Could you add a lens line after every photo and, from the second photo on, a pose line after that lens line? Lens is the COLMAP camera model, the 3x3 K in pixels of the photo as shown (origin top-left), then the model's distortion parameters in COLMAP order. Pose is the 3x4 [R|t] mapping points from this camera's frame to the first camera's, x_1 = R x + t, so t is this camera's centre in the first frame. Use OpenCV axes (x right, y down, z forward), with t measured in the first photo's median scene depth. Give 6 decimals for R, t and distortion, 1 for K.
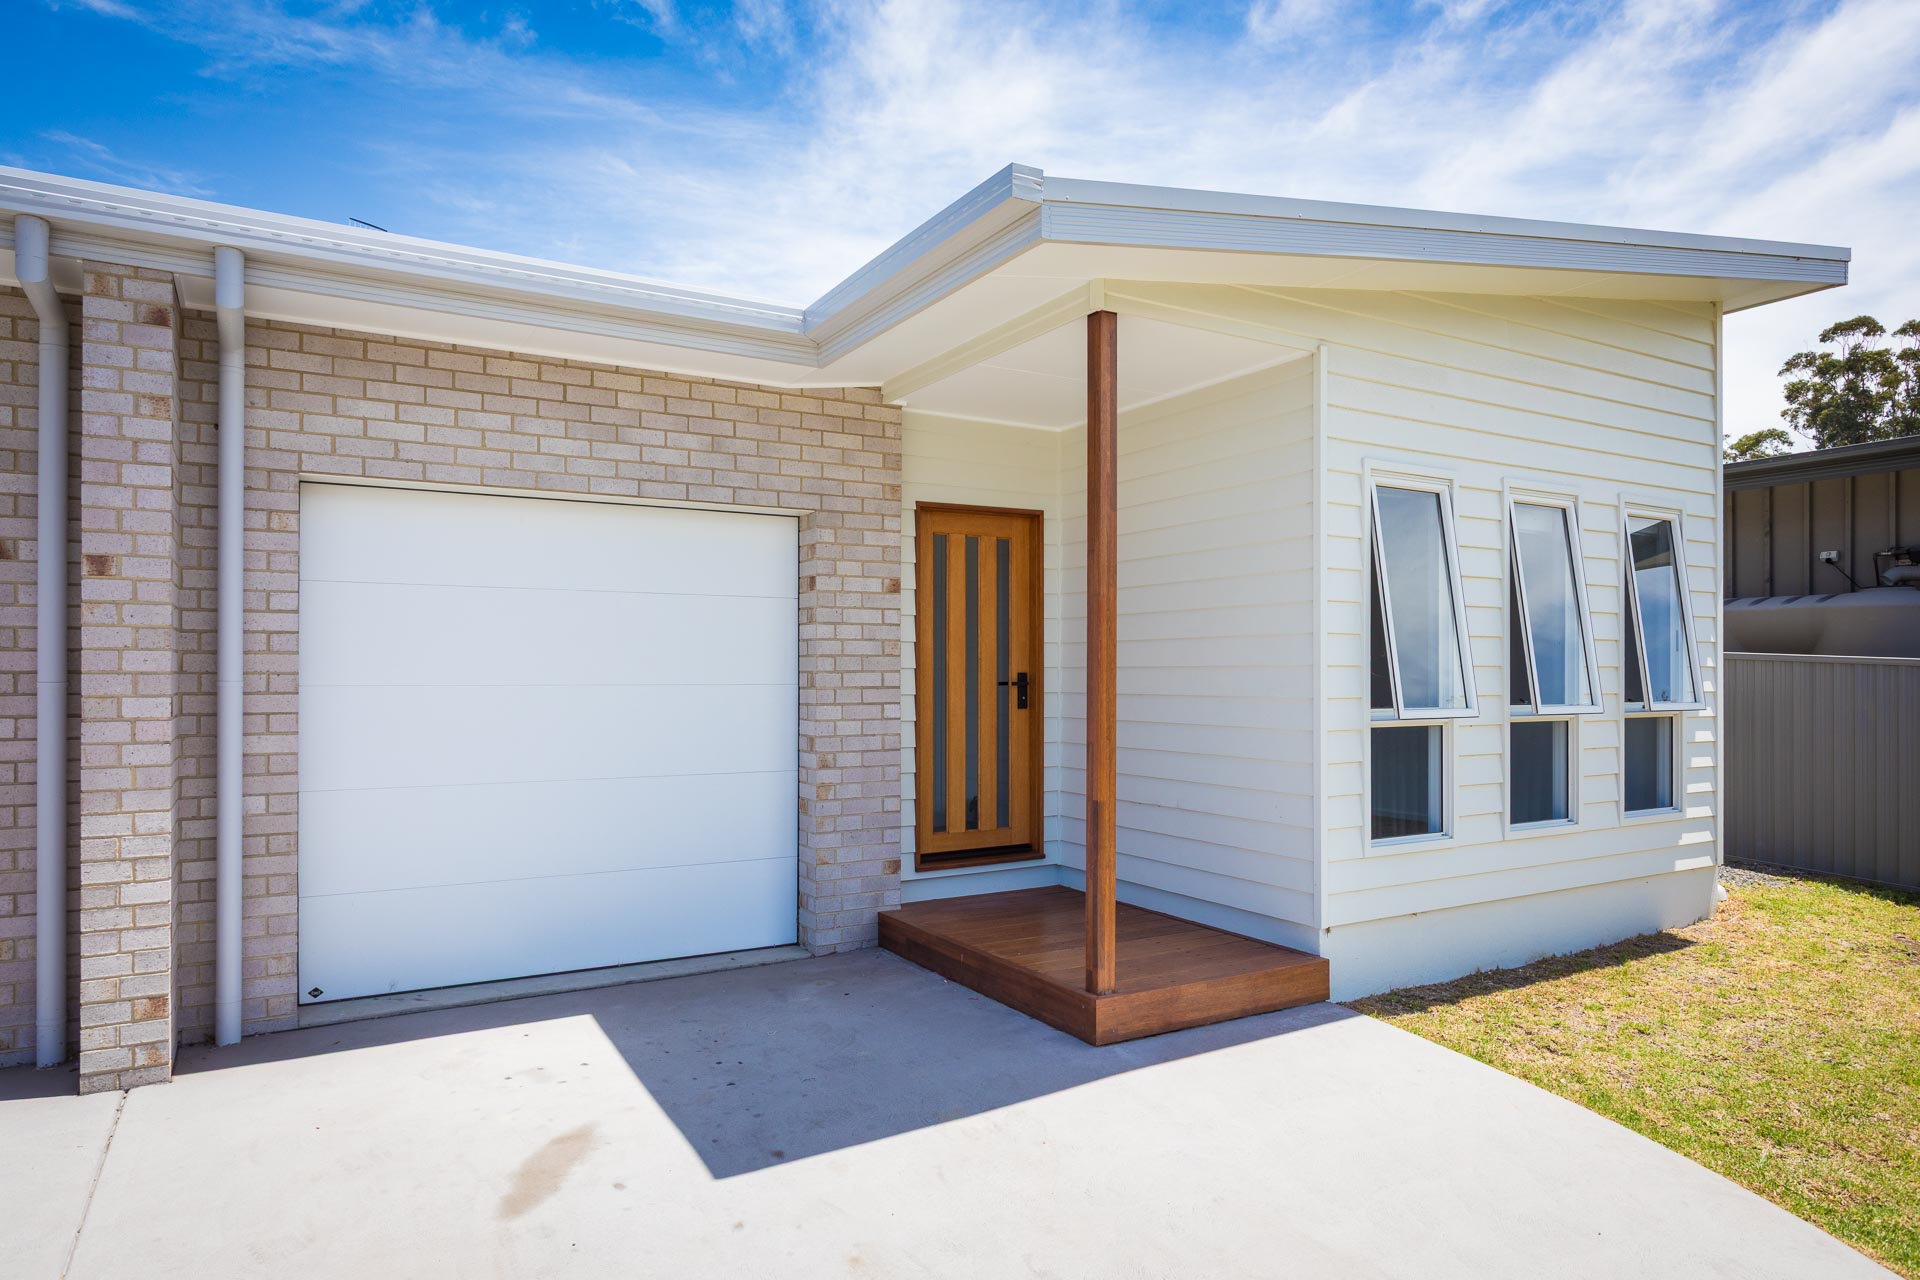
lens RADIAL K [[1158.7, 0, 961.8], [0, 1158.7, 671.6], [0, 0, 1]] dist [0.002749, 0.004124]
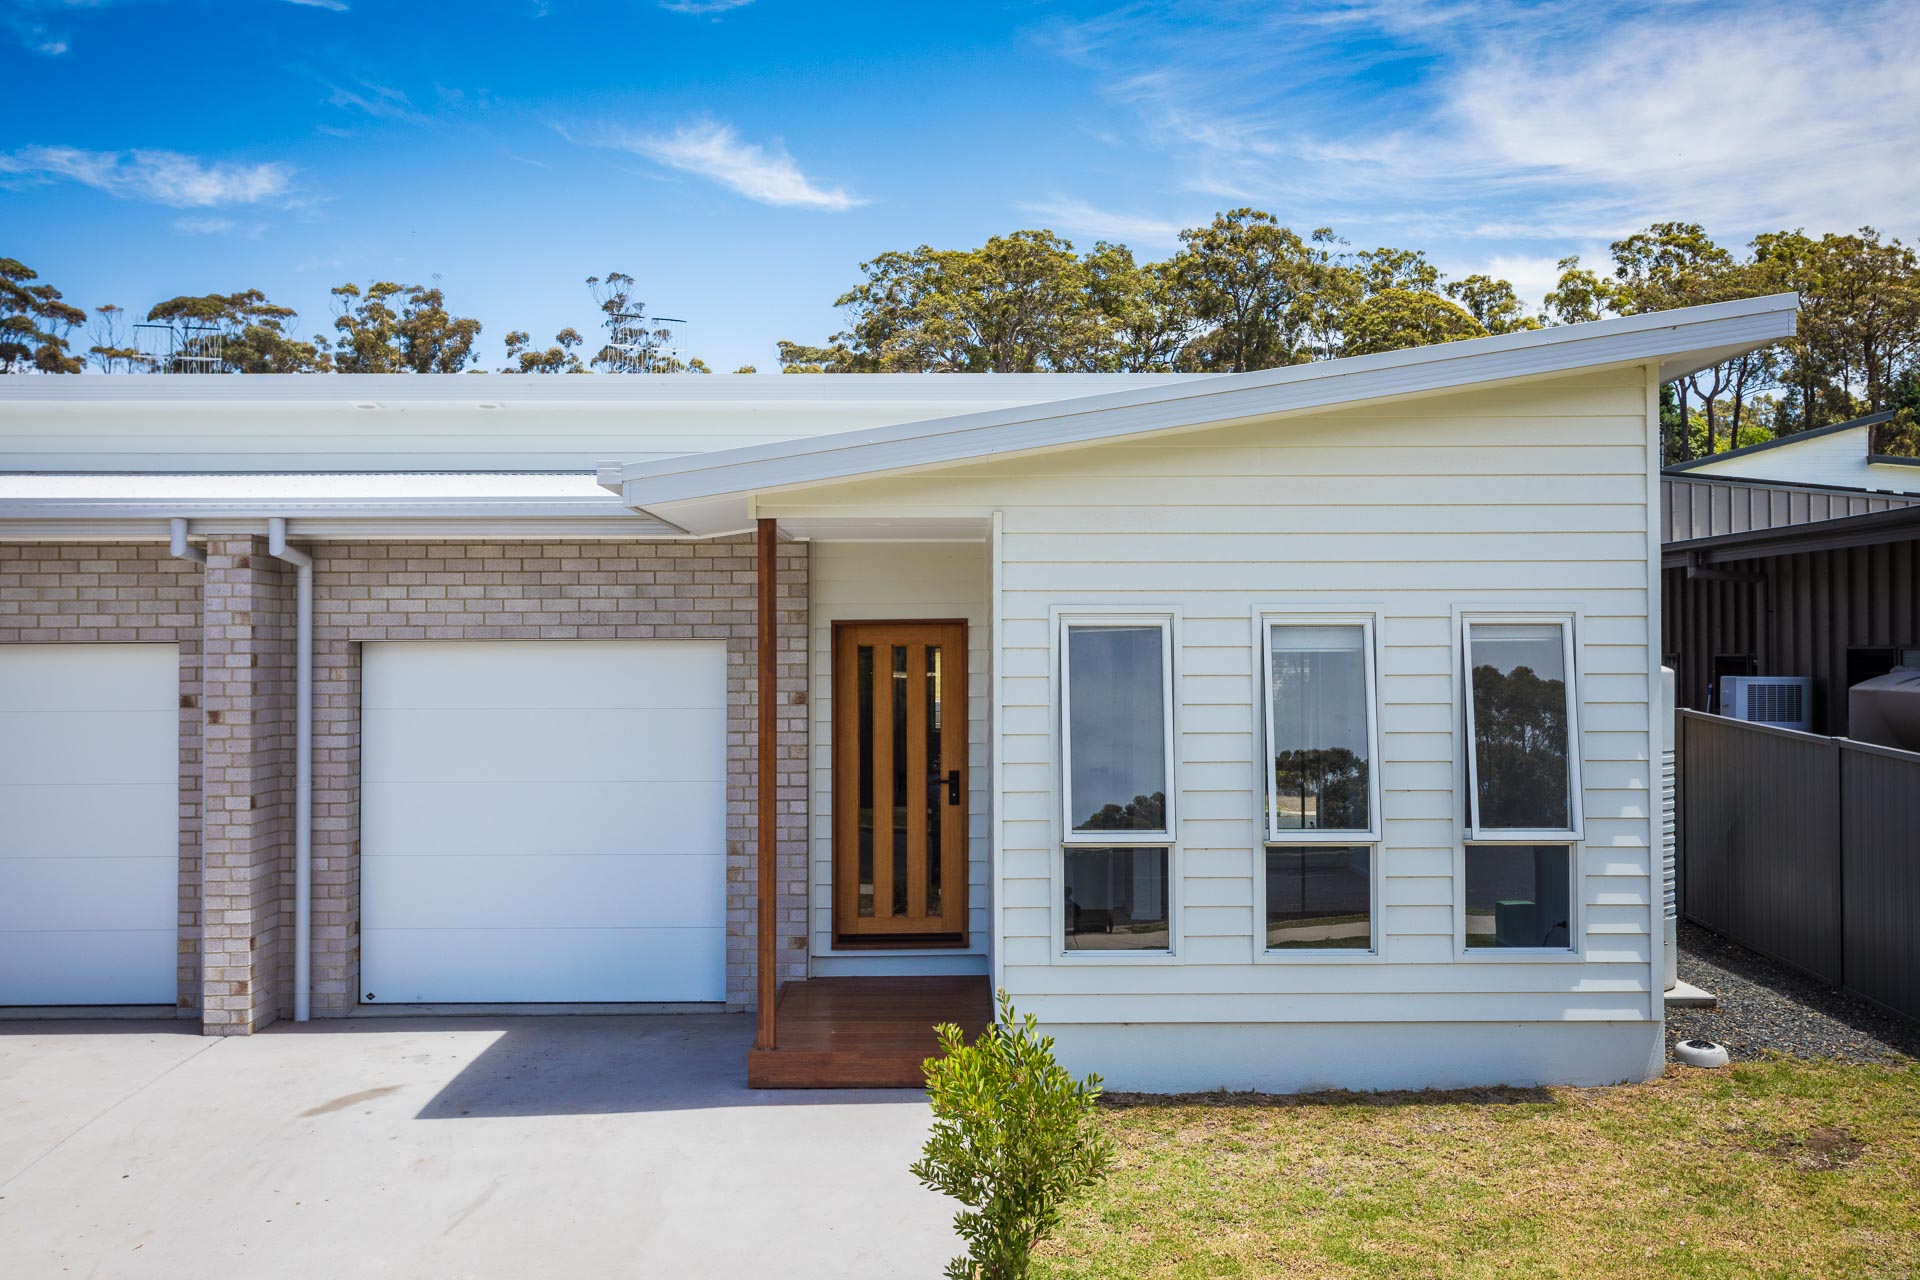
lens RADIAL K [[1767.1, 0, 960.0], [0, 1767.1, 640.0], [0, 0, 1]] dist [0.039752, 0.001431]
pose [[0.865907, -0.007014, -0.500156, 1.109716], [0.003532, 0.999962, -0.007908, -0.135830], [0.500193, 0.005081, 0.865899, -0.510774]]
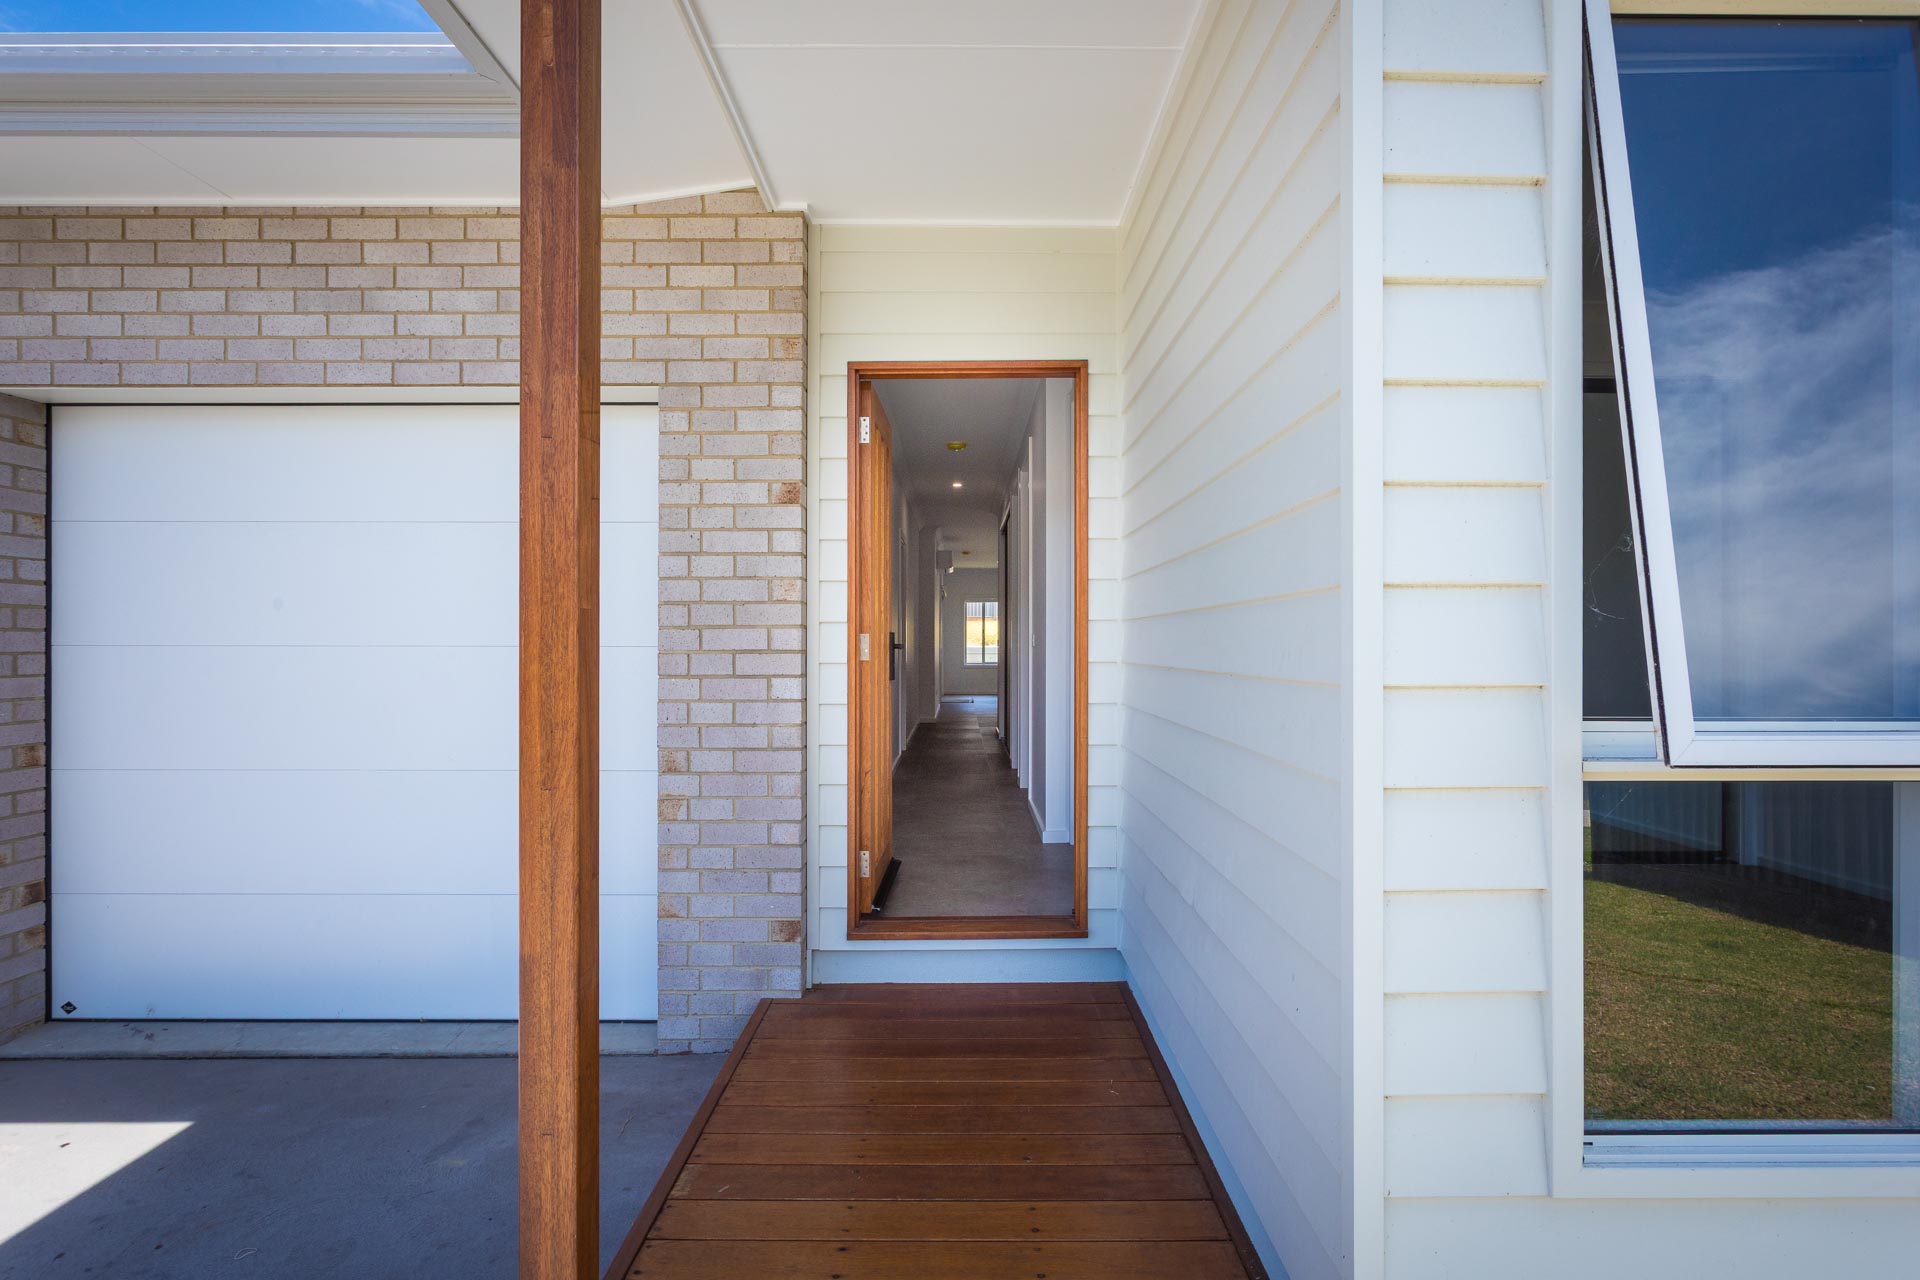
lens RADIAL K [[930.2, 0, 965.4], [0, 930.2, 648.5], [0, 0, 1]] dist [-0.001571, 0.001429]
pose [[0.863587, -0.000414, -0.504200, 0.330426], [0.000603, 1.000000, 0.000212, 0.013877], [0.504200, -0.000487, 0.863587, 0.700123]]
